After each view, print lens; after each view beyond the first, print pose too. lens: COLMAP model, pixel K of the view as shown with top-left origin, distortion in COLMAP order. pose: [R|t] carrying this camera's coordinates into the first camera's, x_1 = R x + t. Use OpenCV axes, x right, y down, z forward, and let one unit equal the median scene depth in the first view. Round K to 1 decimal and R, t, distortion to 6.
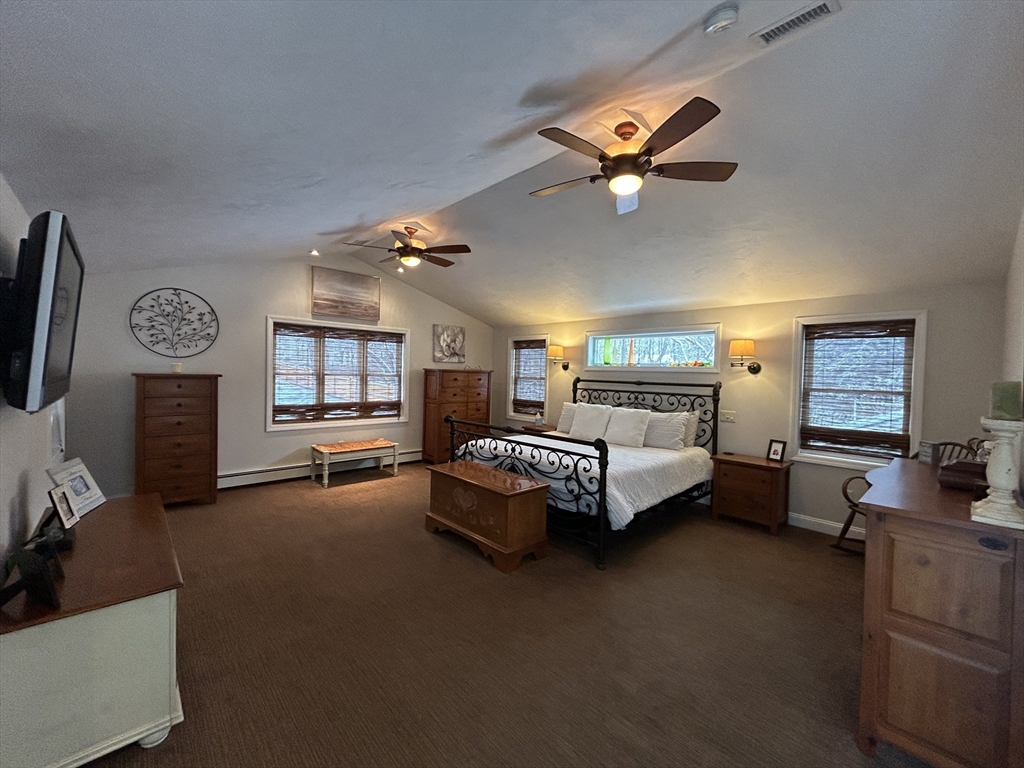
lens RADIAL K [[413.5, 0, 507.6], [0, 413.5, 382.1], [0, 0, 1]] dist [0.000219, 0.000190]
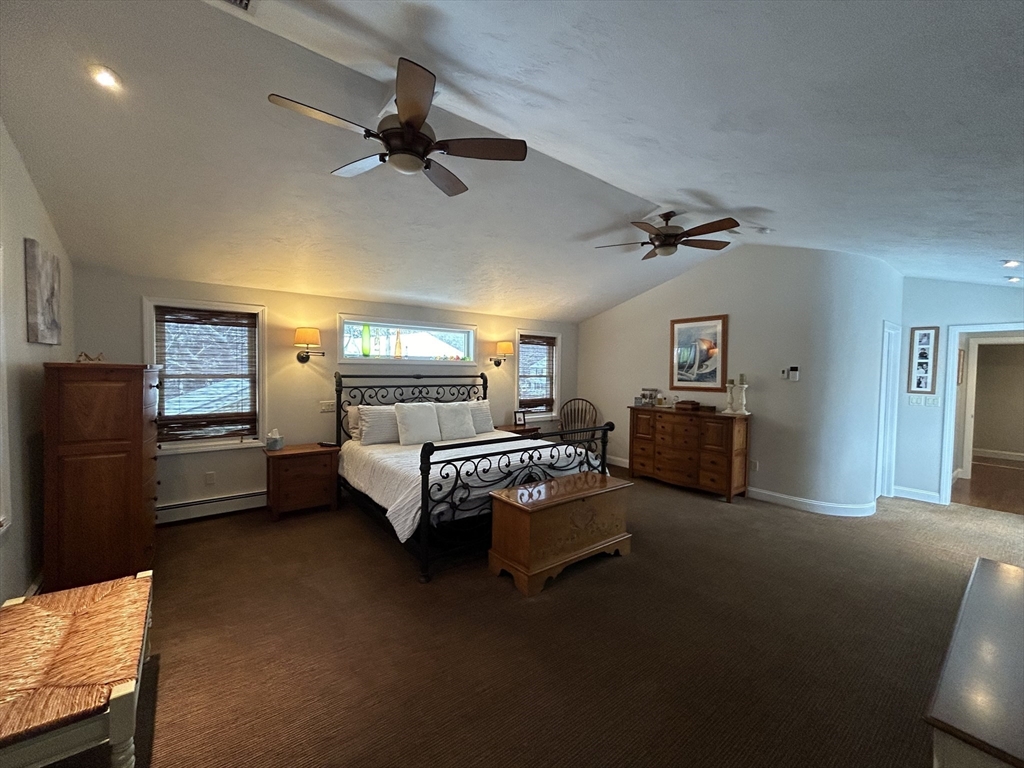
lens RADIAL K [[413.5, 0, 507.6], [0, 413.5, 382.1], [0, 0, 1]] dist [0.000219, 0.000190]
pose [[0.087578, -0.055932, 0.994586, -0.681539], [0.014534, 0.998388, 0.054866, -0.037975], [-0.996052, 0.009650, 0.088249, 0.760079]]
